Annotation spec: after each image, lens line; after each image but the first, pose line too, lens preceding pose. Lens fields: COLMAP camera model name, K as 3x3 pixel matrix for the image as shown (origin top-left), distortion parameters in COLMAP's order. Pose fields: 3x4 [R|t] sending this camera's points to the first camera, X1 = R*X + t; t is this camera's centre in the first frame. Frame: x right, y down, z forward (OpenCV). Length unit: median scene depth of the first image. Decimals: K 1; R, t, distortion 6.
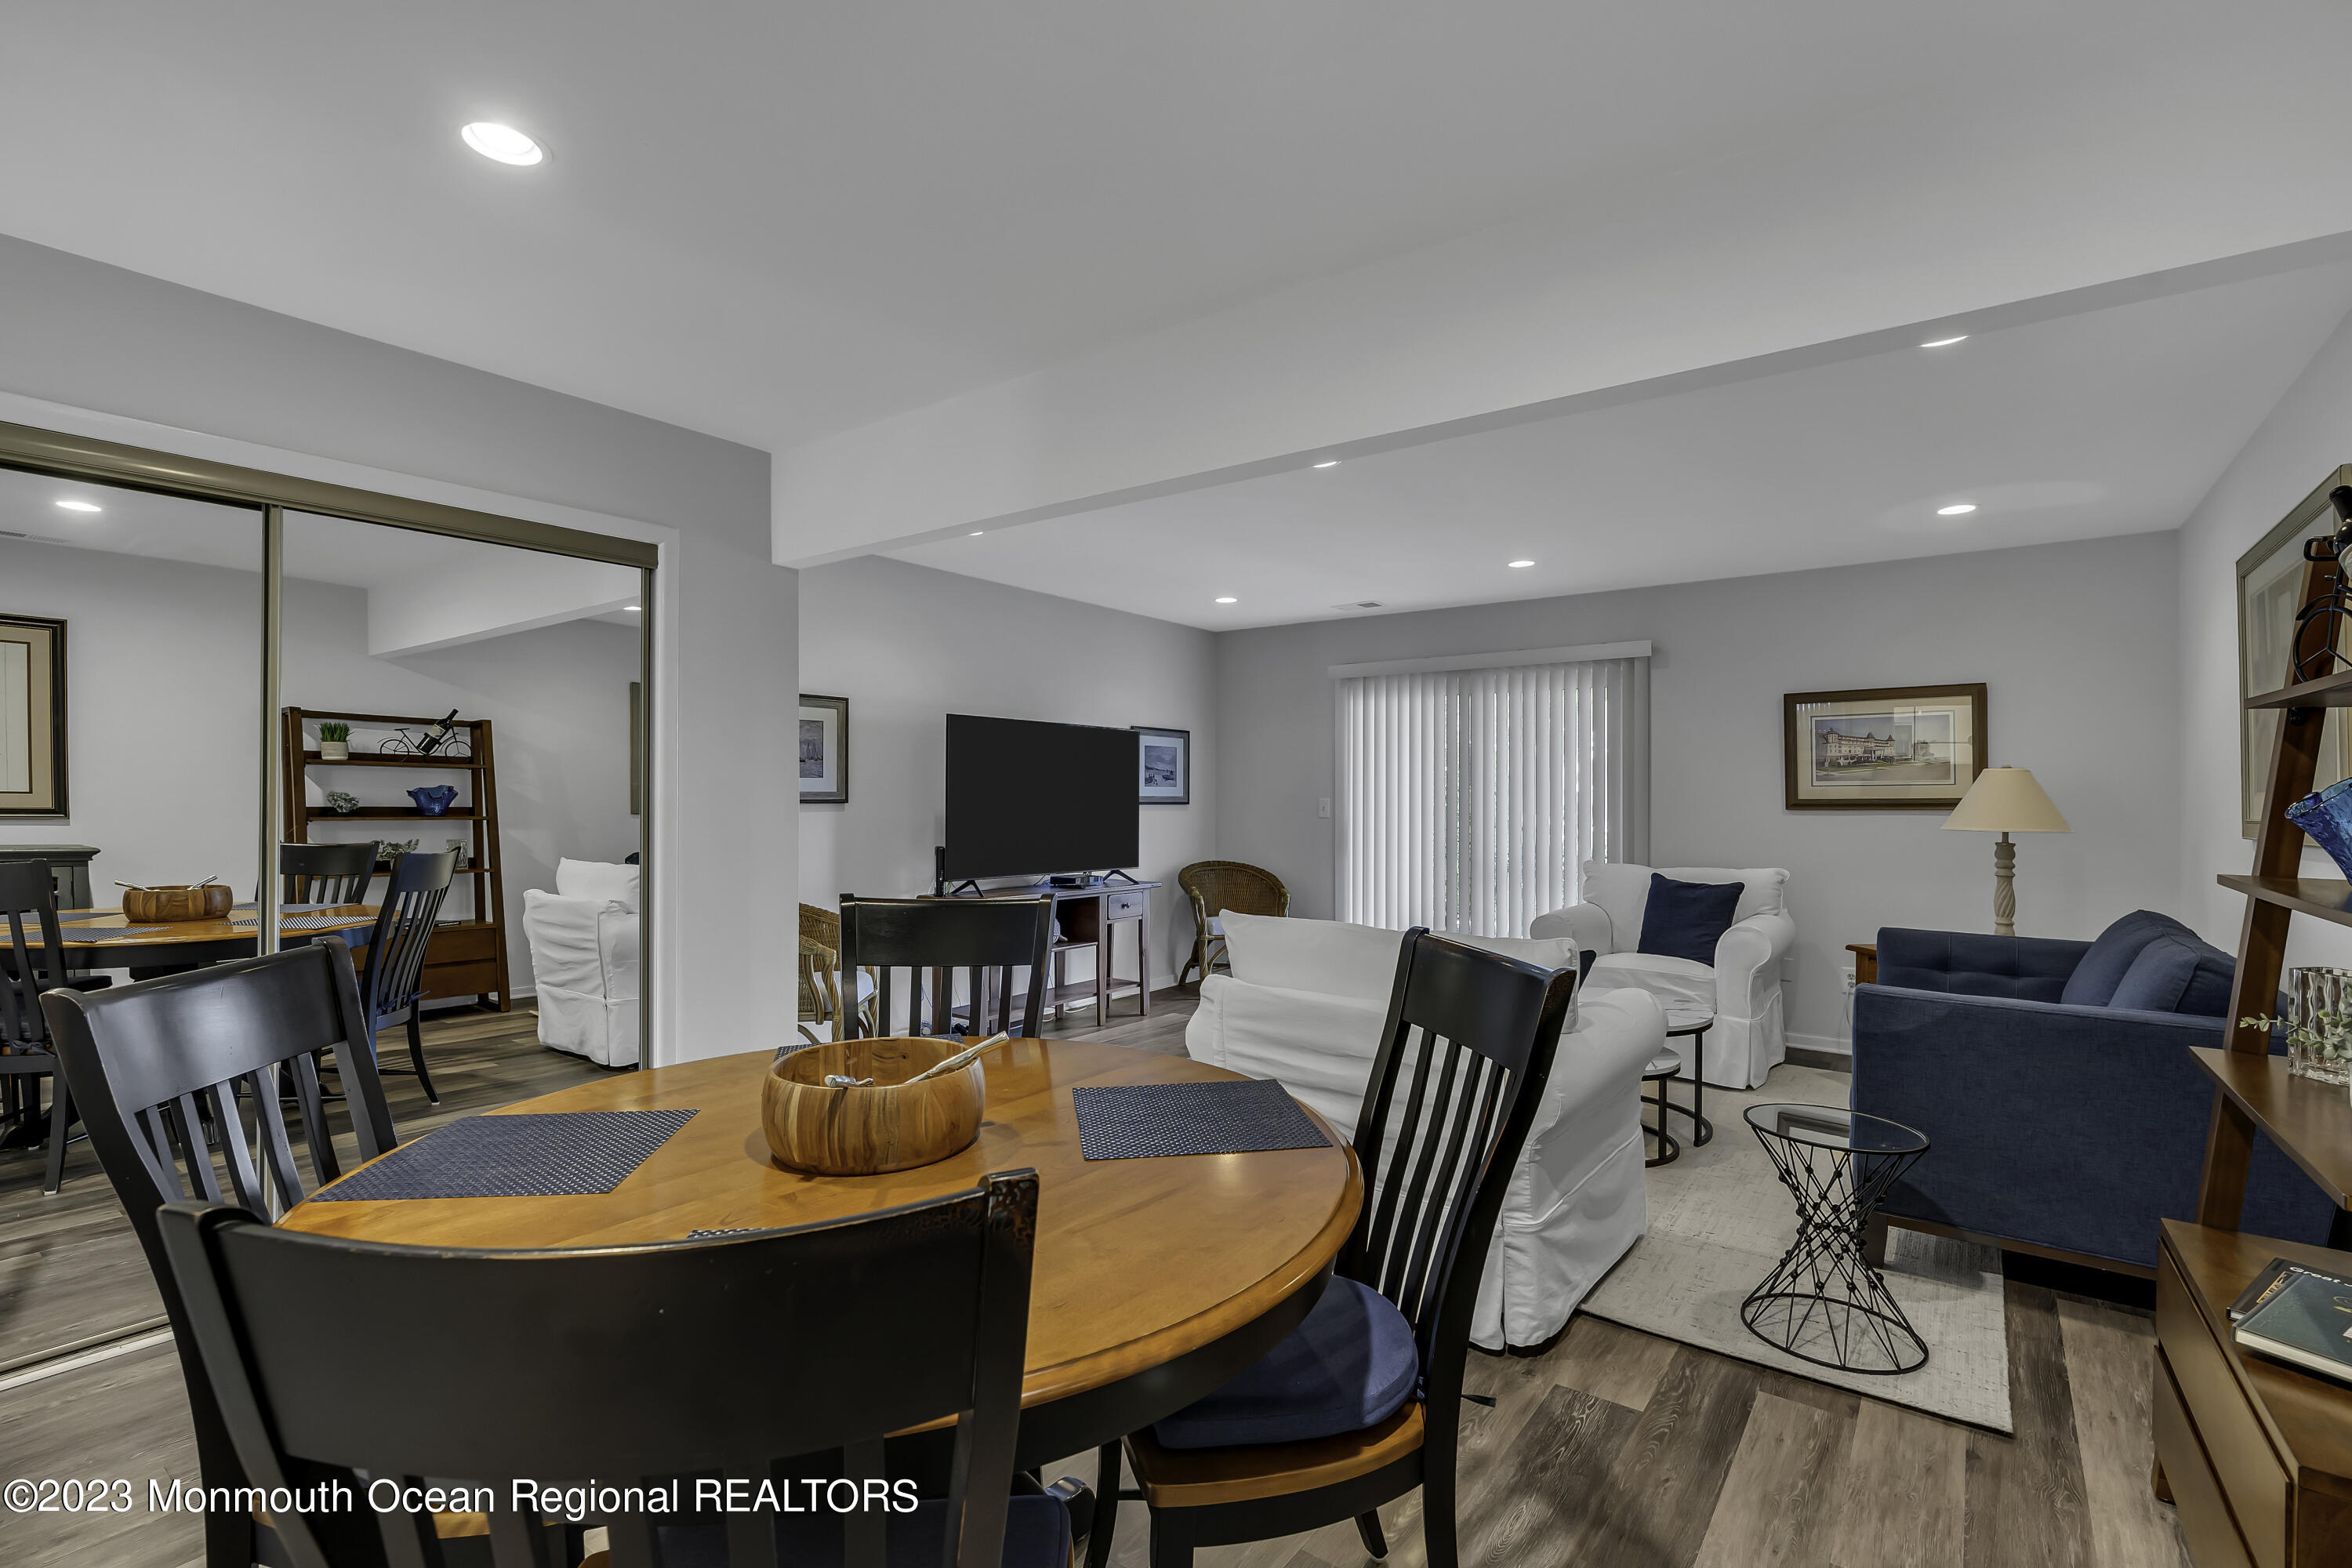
lens RADIAL K [[1079.8, 0, 1181.4], [0, 1079.8, 779.0], [0, 0, 1]] dist [-0.010440, 0.005374]
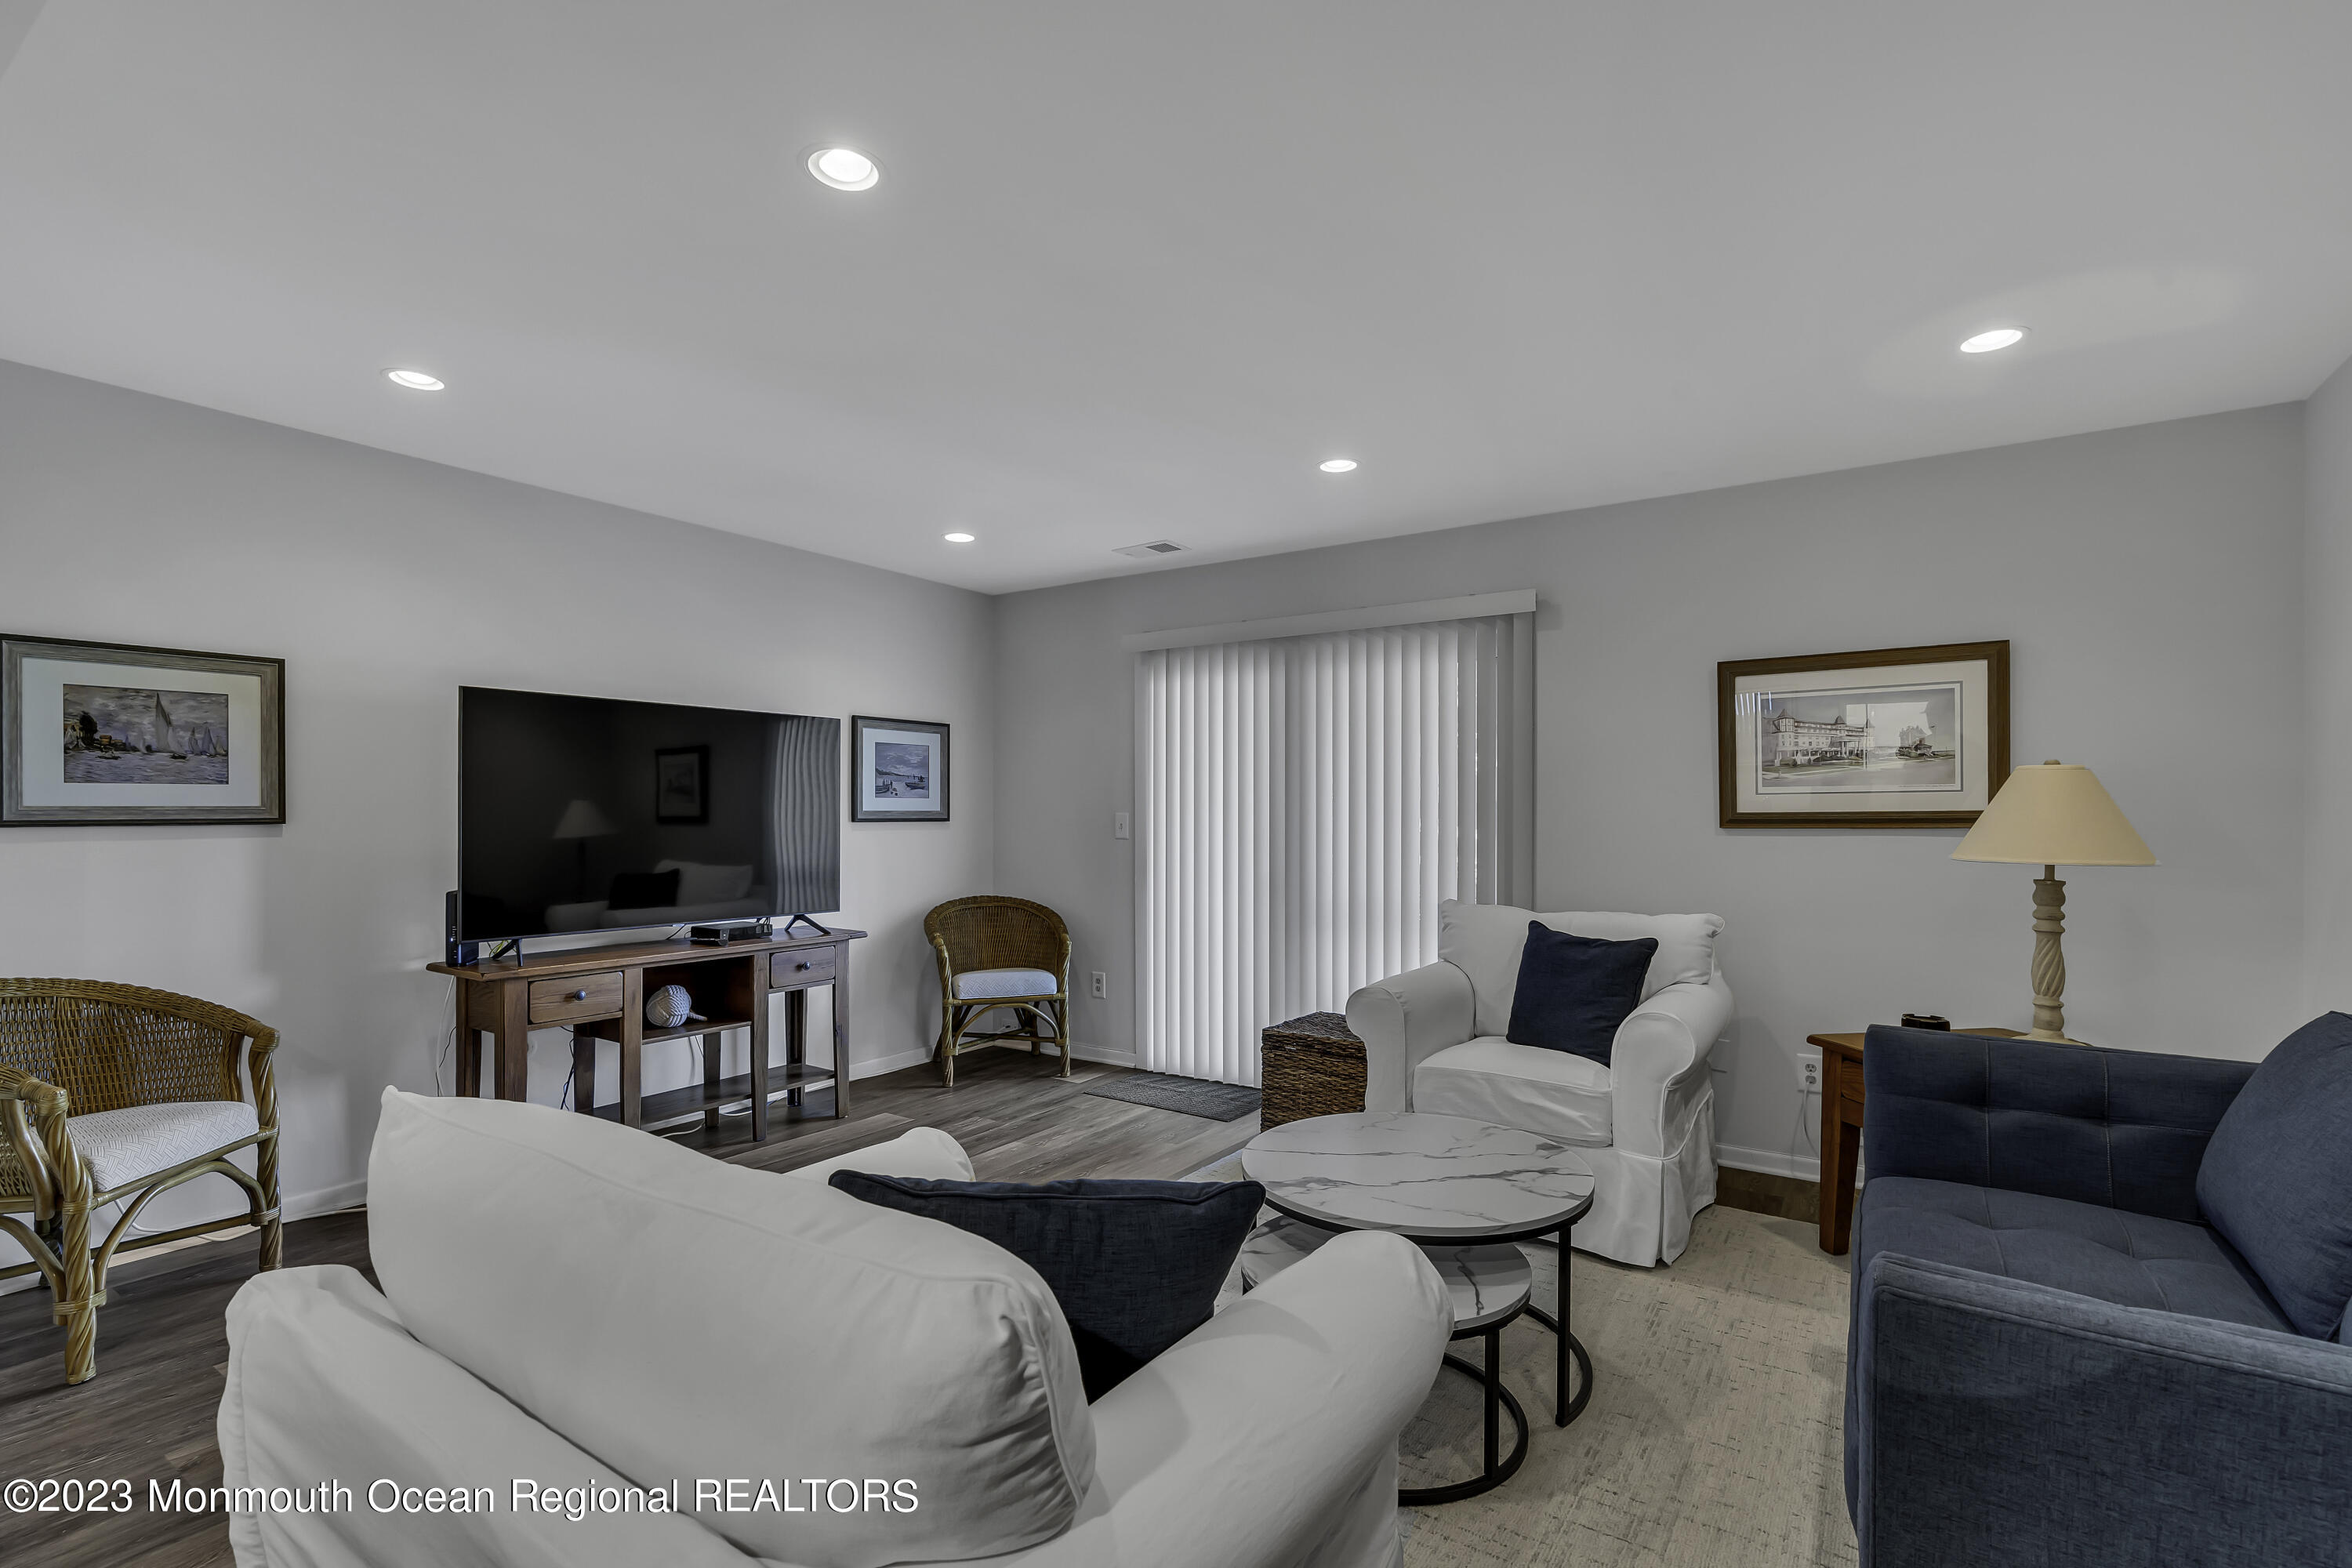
lens RADIAL K [[1079.8, 0, 1185.0], [0, 1079.8, 805.1], [0, 0, 1]] dist [-0.010440, 0.005374]
pose [[0.998892, -0.003081, 0.046958, 0.181872], [0.002493, 0.999918, 0.012580, 0.004059], [-0.046993, -0.012449, 0.998818, 0.318270]]
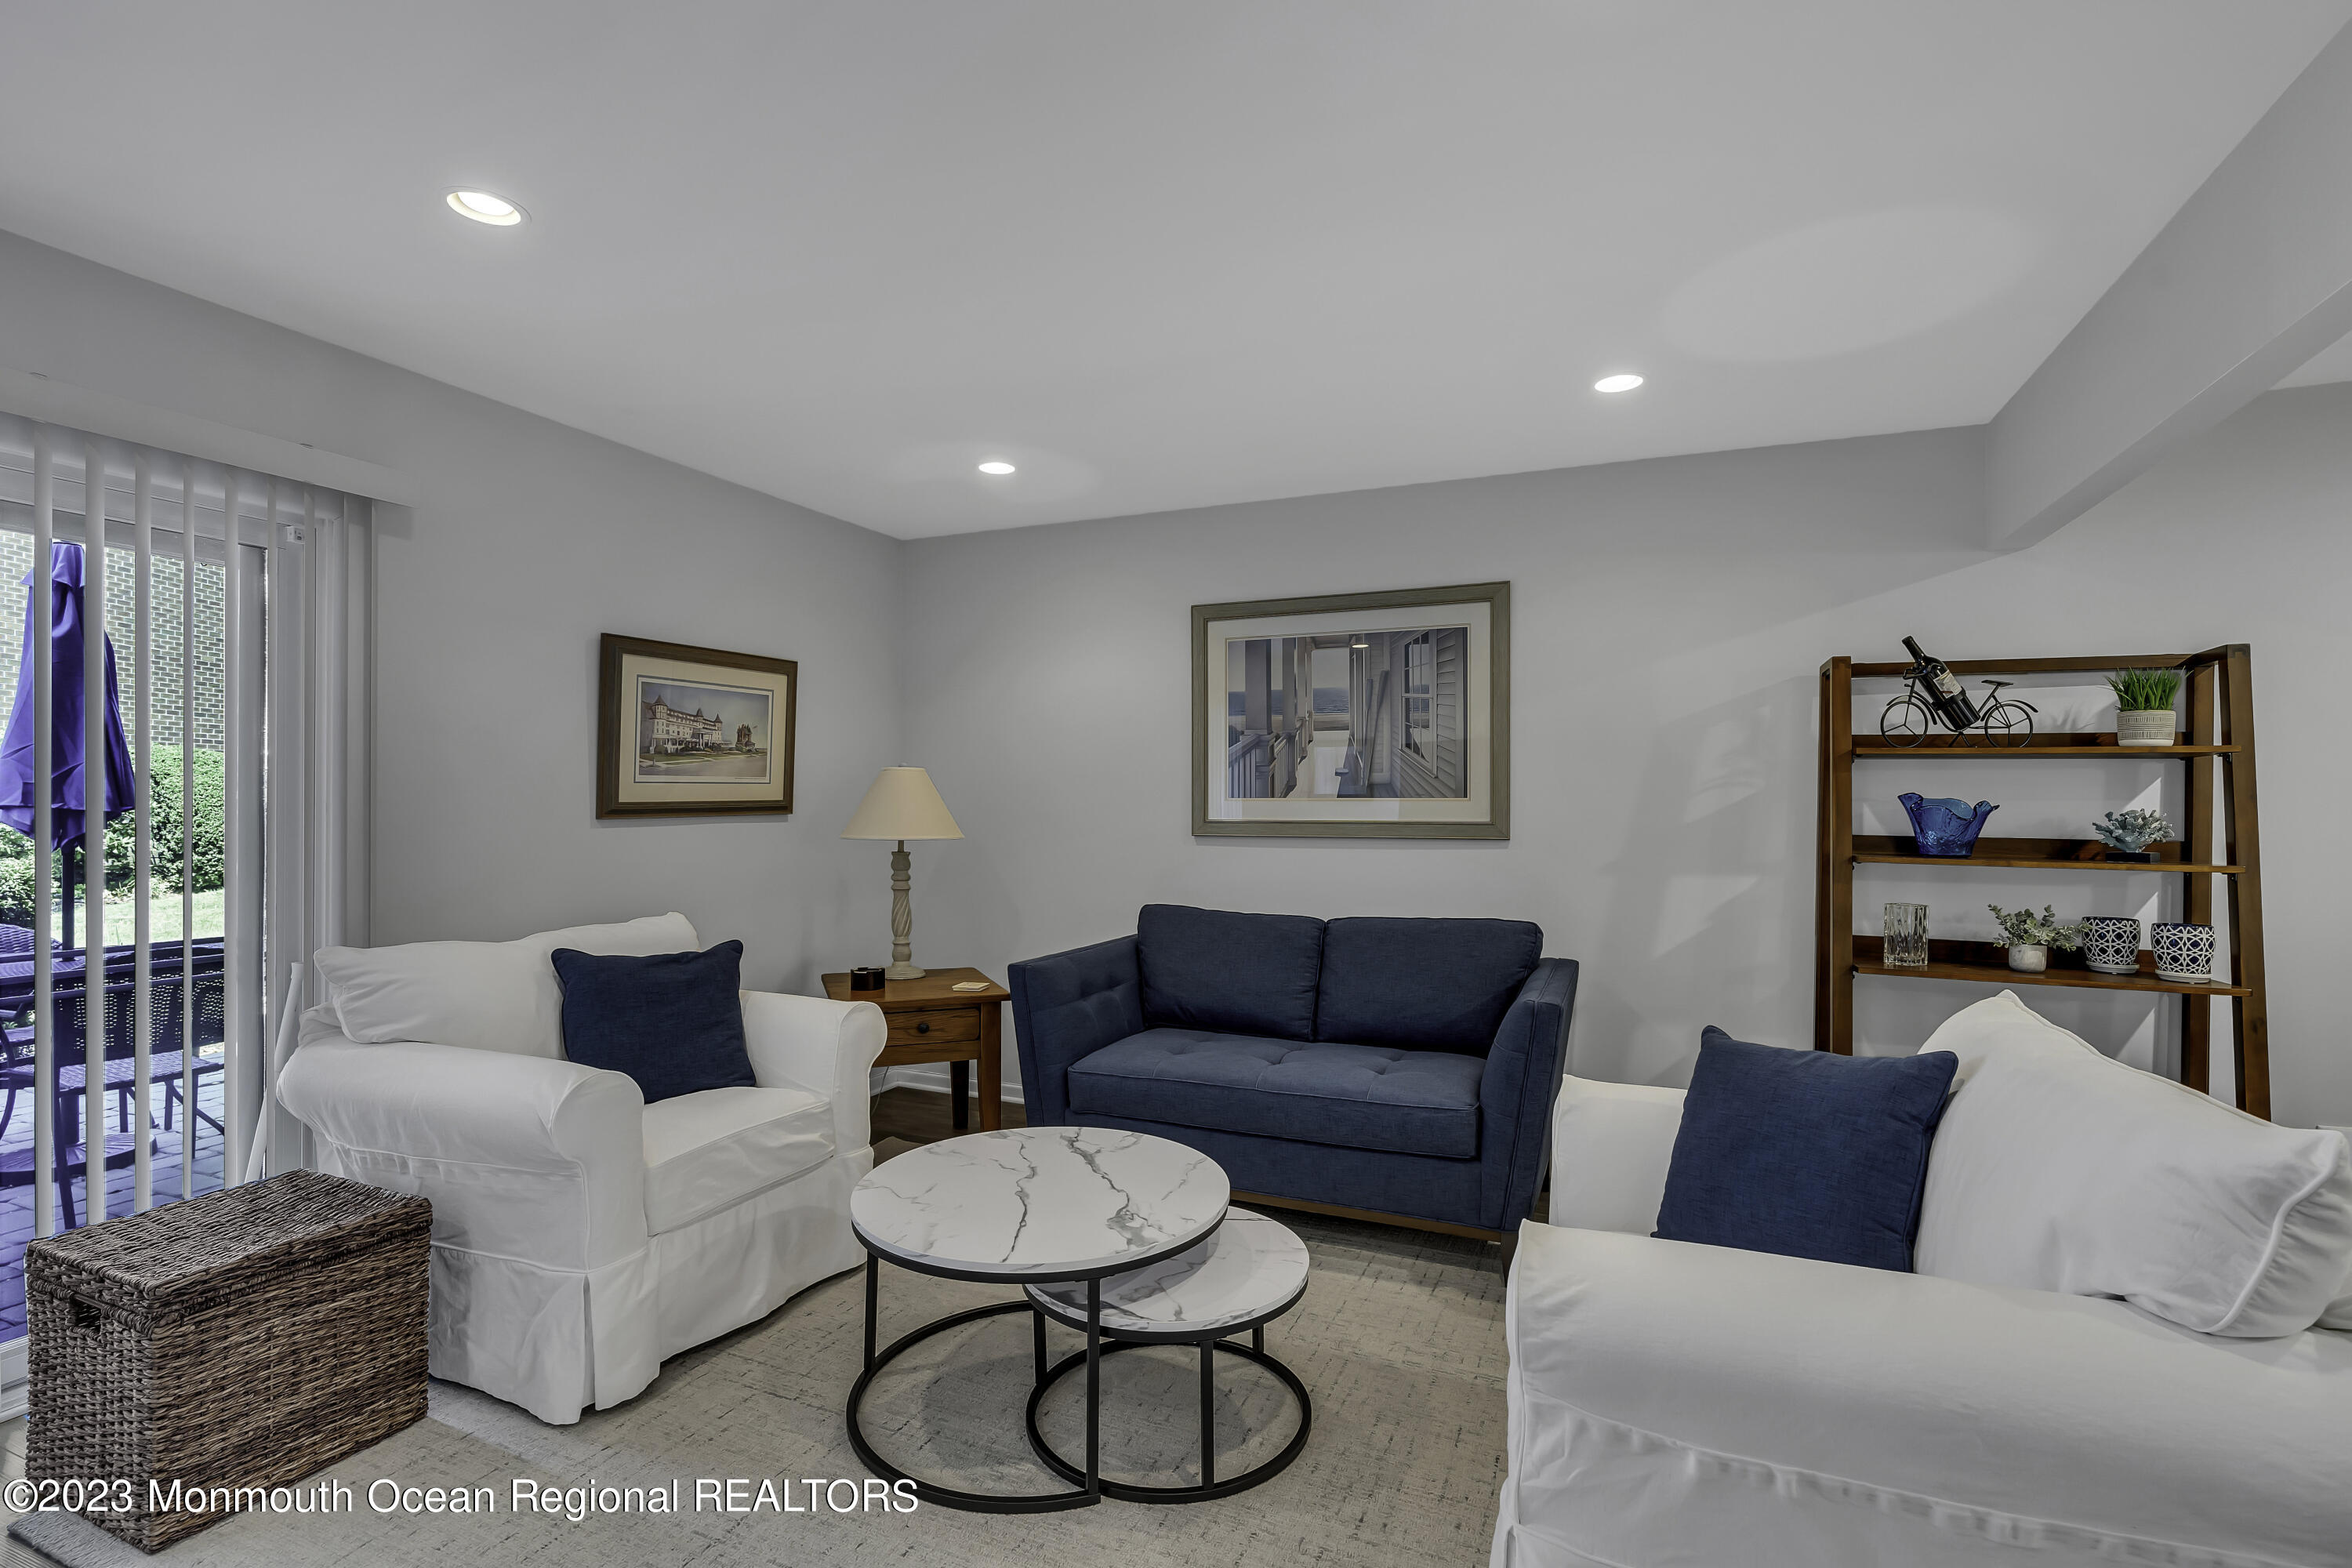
lens RADIAL K [[1079.8, 0, 1187.1], [0, 1079.8, 791.9], [0, 0, 1]] dist [-0.010440, 0.005374]
pose [[-0.223997, 0.004877, 0.974578, -0.122622], [-0.018968, 0.999776, -0.009363, 0.012073], [-0.974405, -0.020583, -0.223854, 0.814014]]
